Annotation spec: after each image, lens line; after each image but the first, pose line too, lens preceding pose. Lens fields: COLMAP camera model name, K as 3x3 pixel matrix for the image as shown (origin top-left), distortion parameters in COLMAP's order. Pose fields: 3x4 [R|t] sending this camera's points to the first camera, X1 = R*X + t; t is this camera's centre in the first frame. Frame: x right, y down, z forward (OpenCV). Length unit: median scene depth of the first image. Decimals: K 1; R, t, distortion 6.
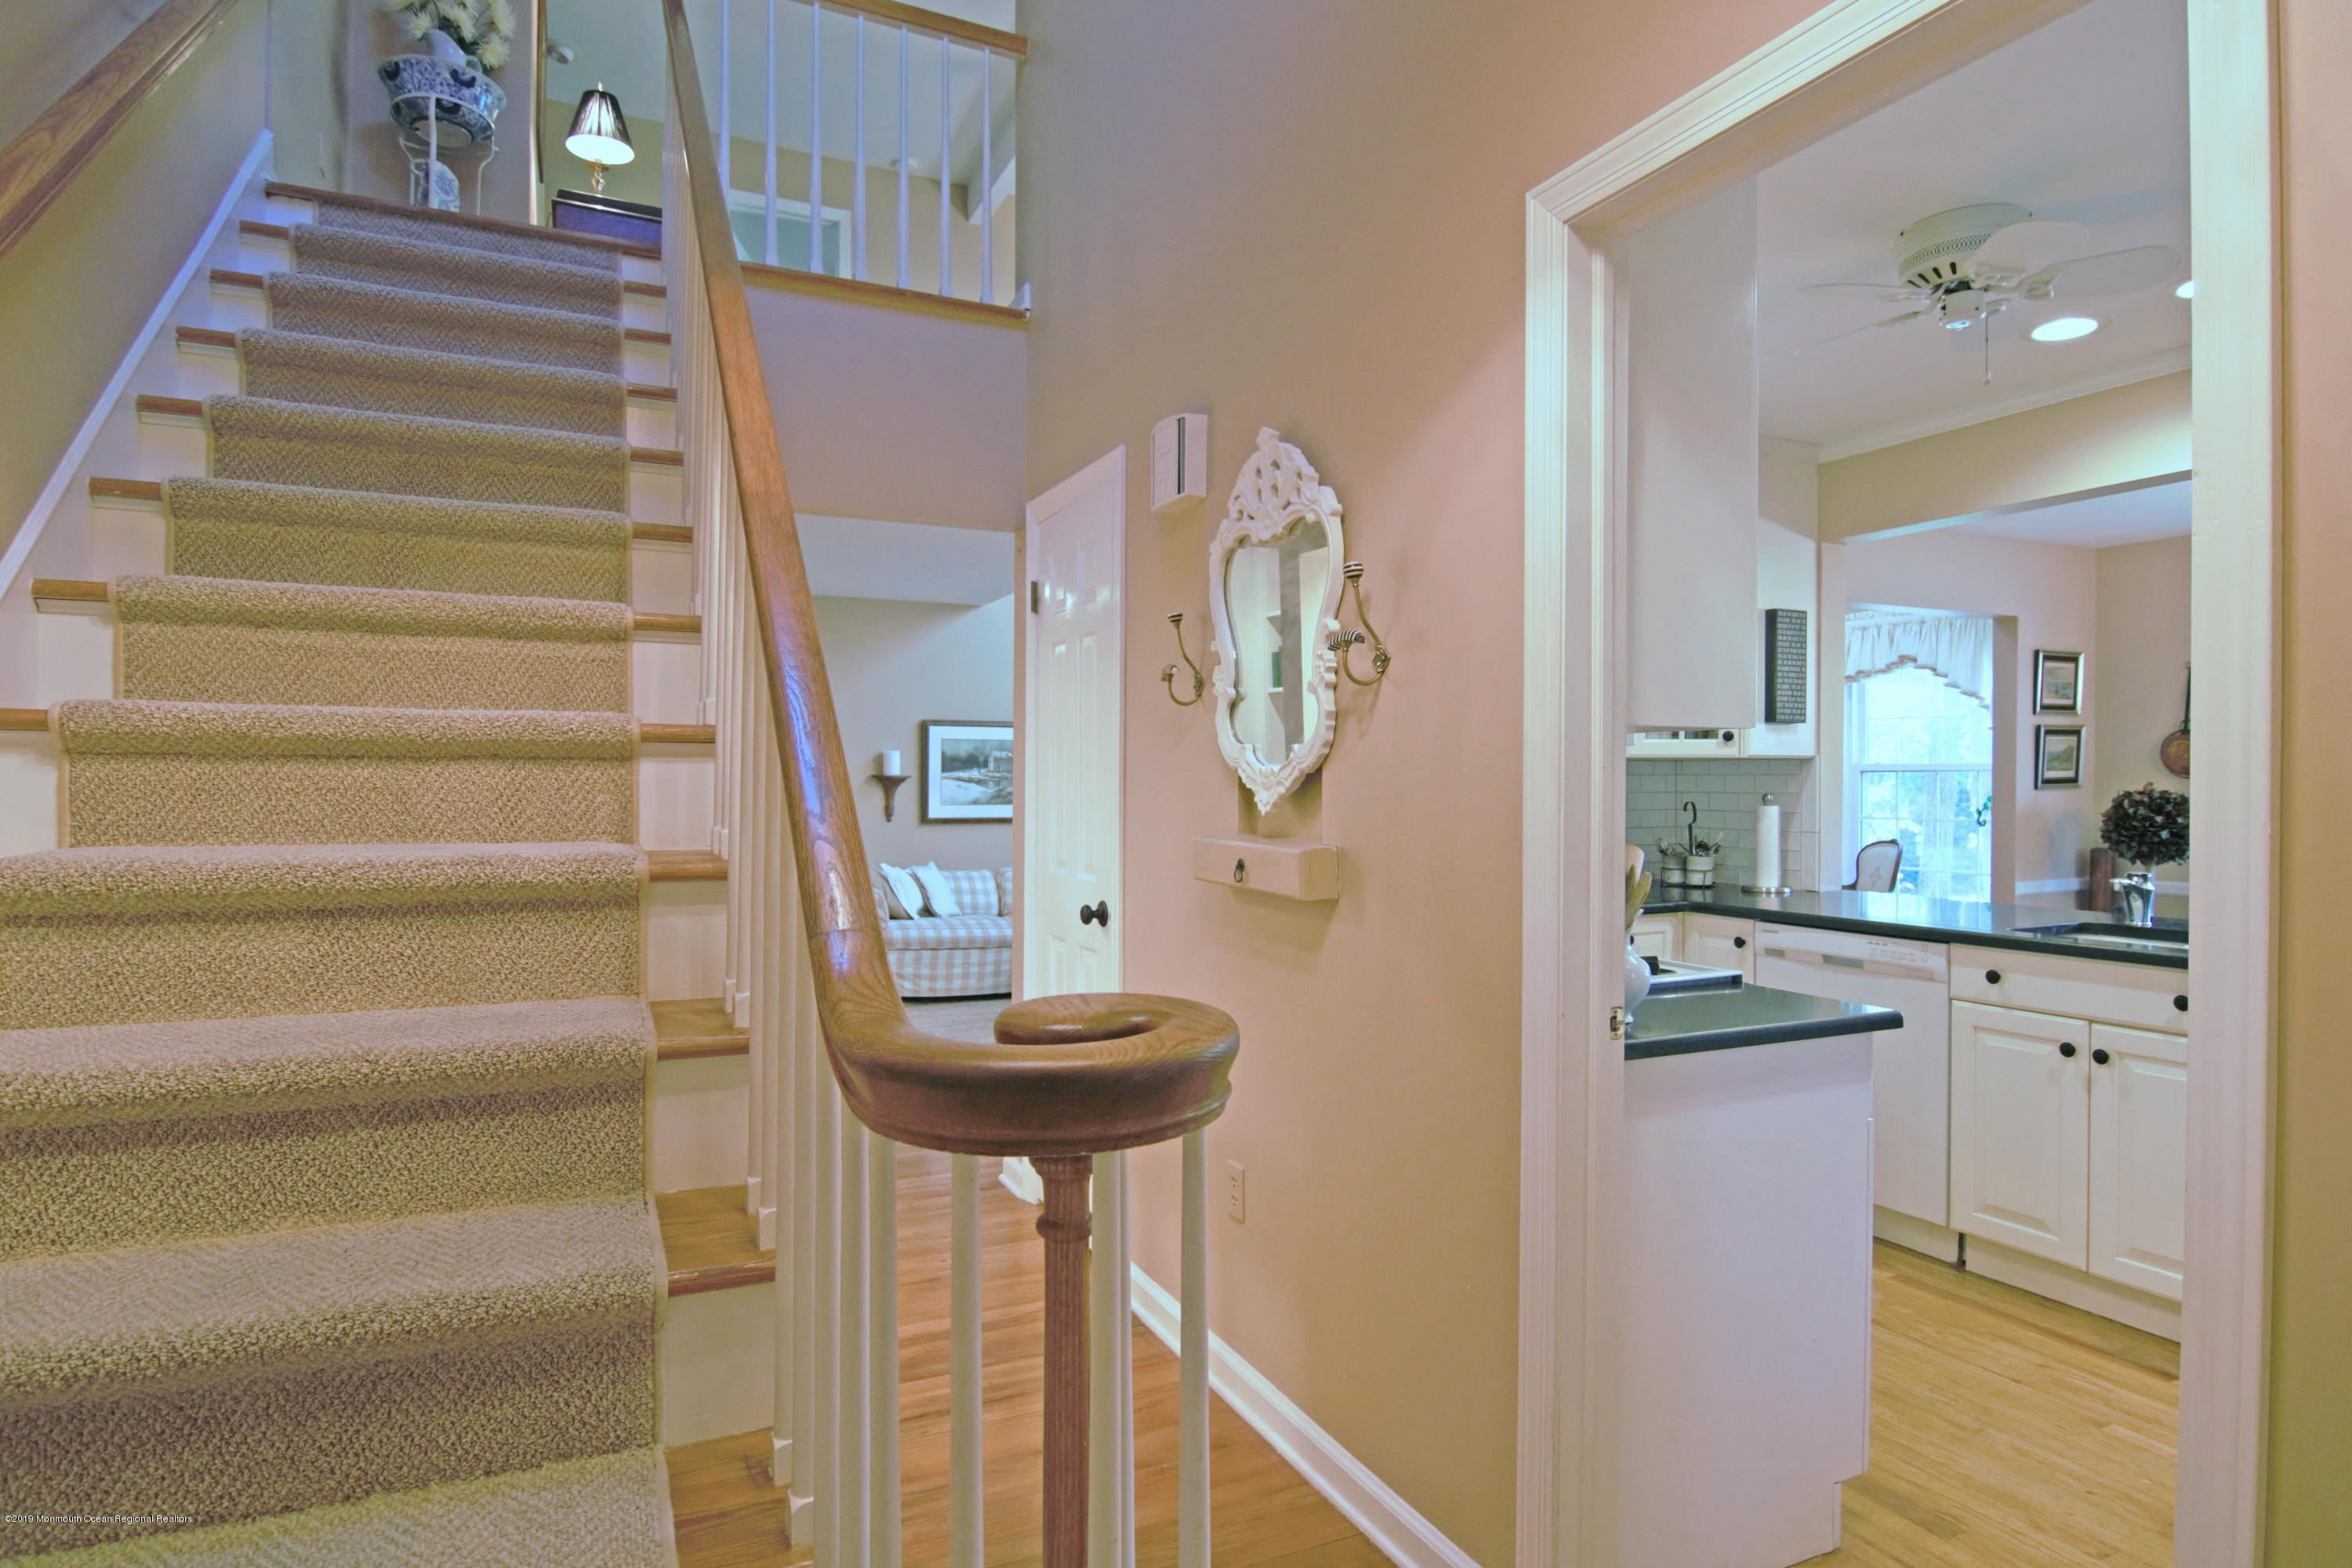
lens RADIAL K [[1264.6, 0, 1174.6], [0, 1264.6, 787.0], [0, 0, 1]] dist [0.001293, 0.000123]
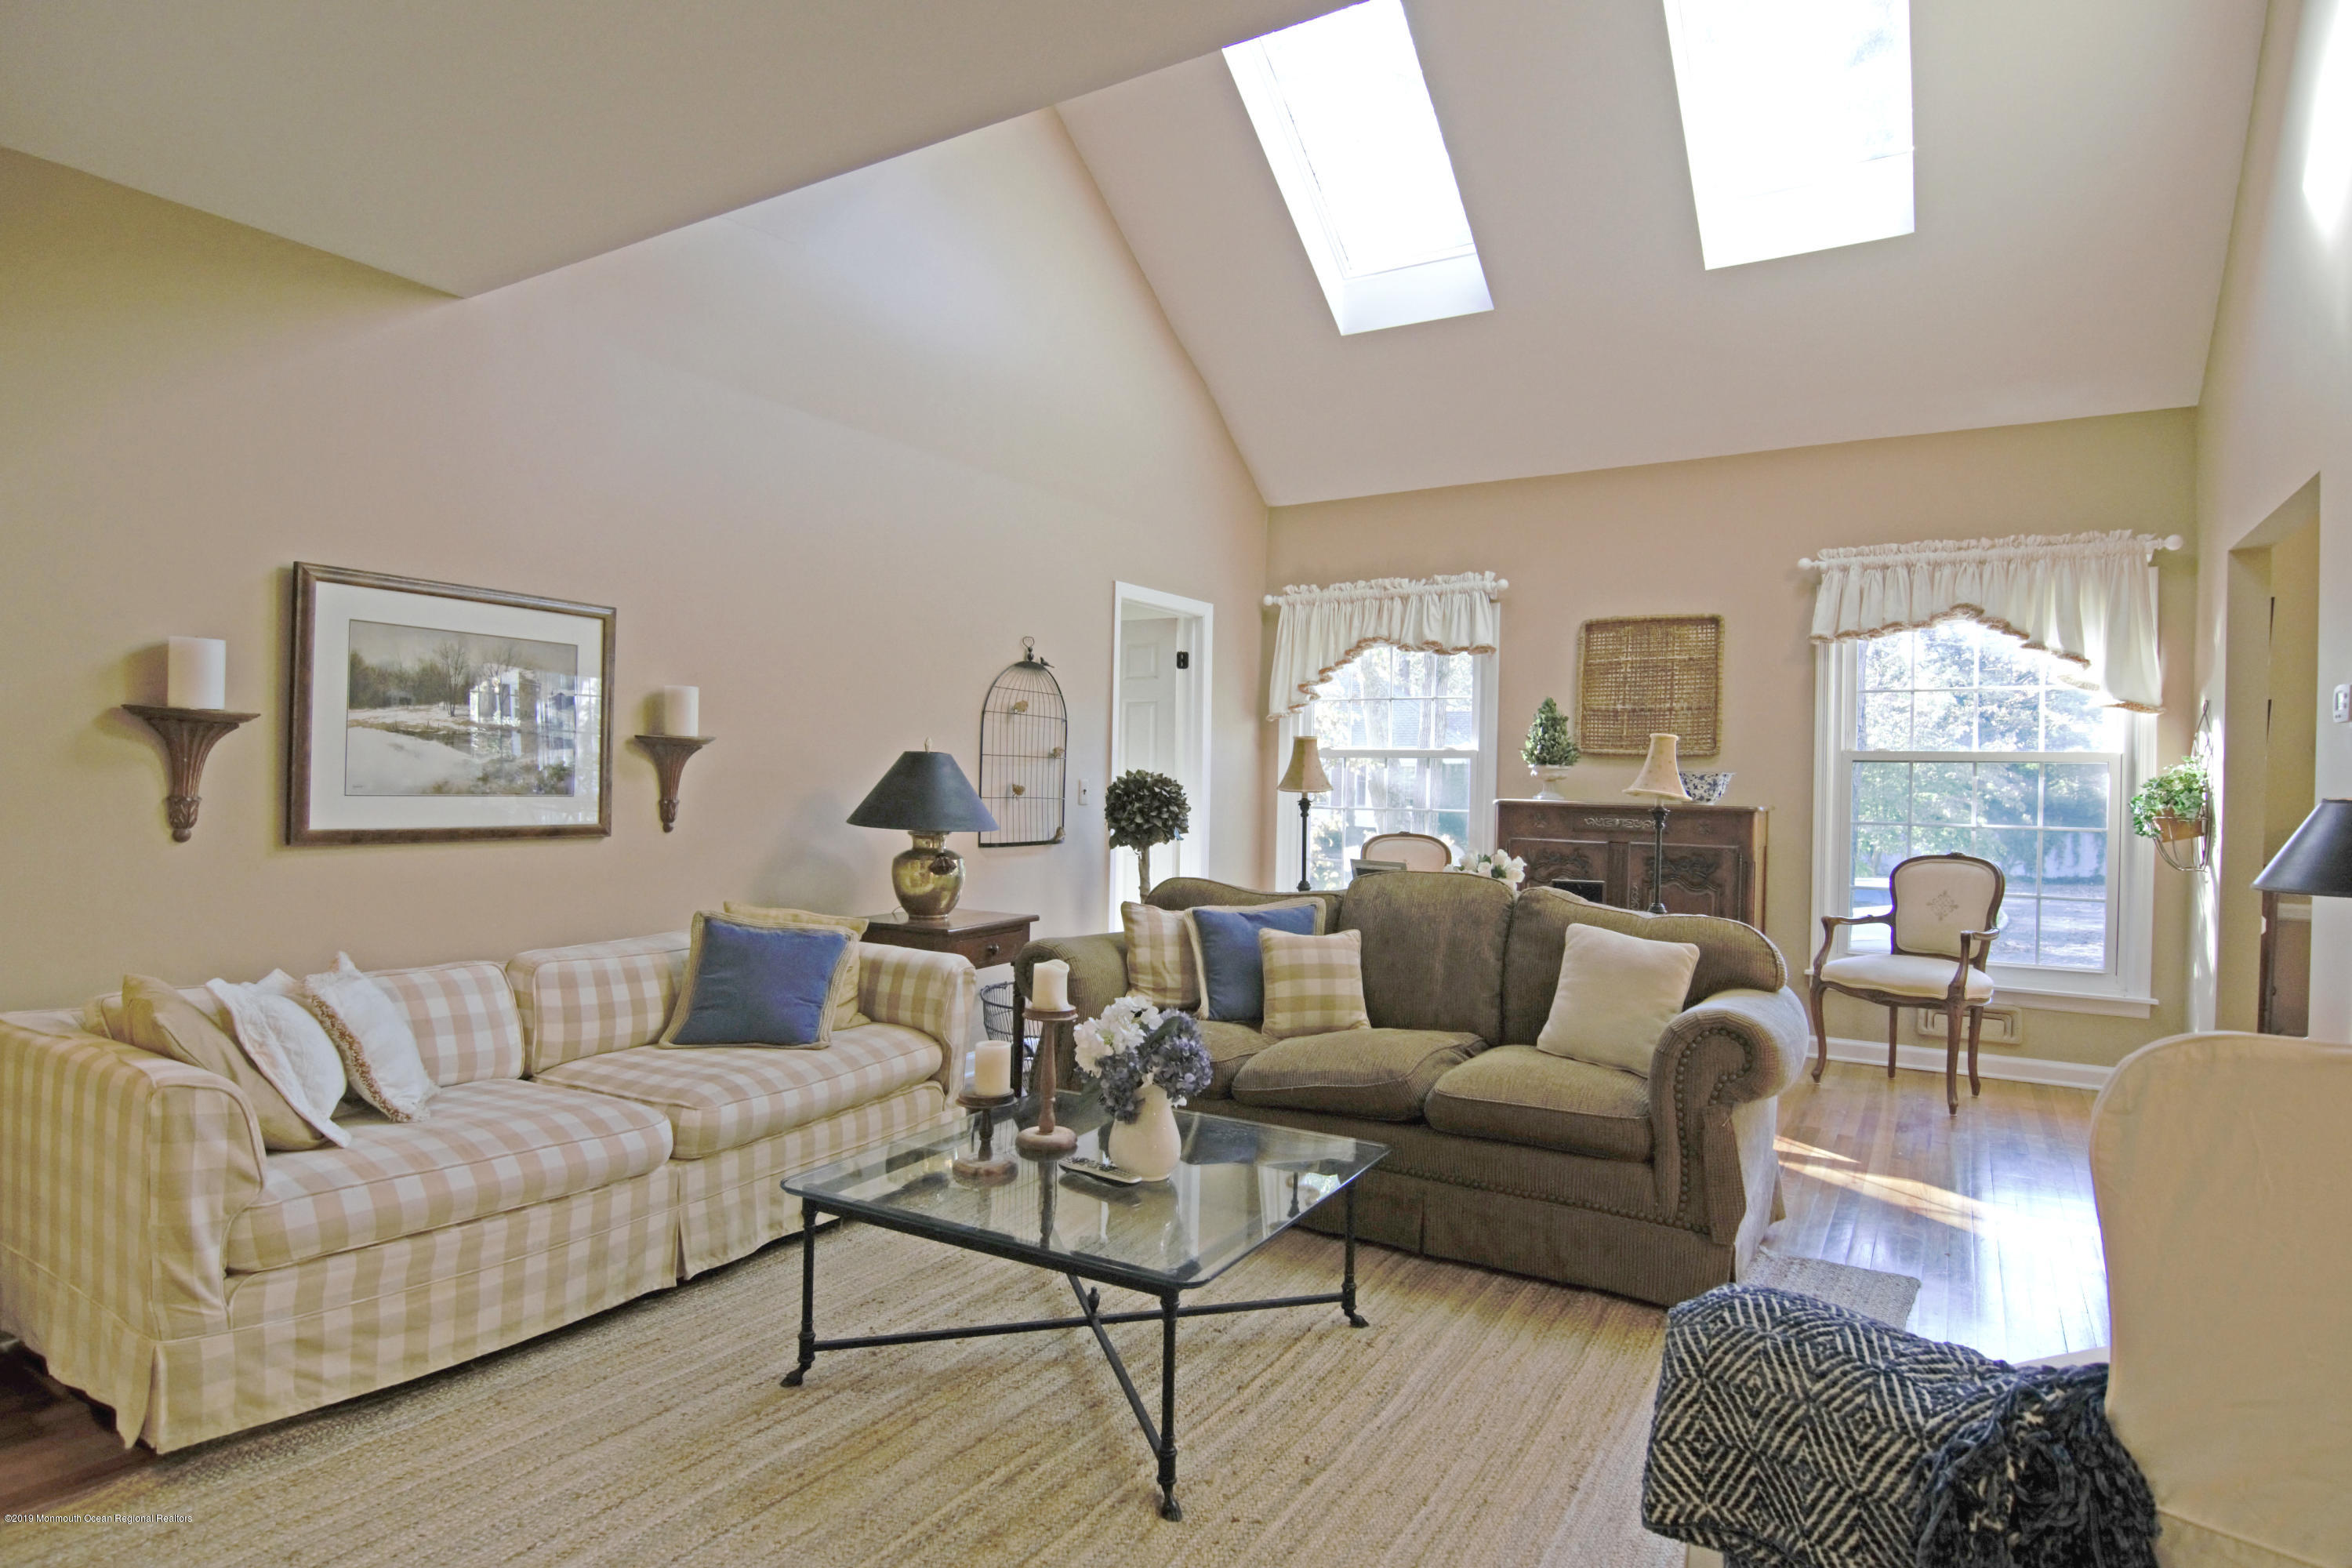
lens RADIAL K [[1264.6, 0, 1177.0], [0, 1264.6, 783.2], [0, 0, 1]] dist [0.001293, 0.000123]
pose [[0.833522, 0.013395, 0.552324, -0.189988], [-0.013880, 0.999898, -0.003302, 0.008548], [-0.552312, -0.004914, 0.833623, 0.559900]]
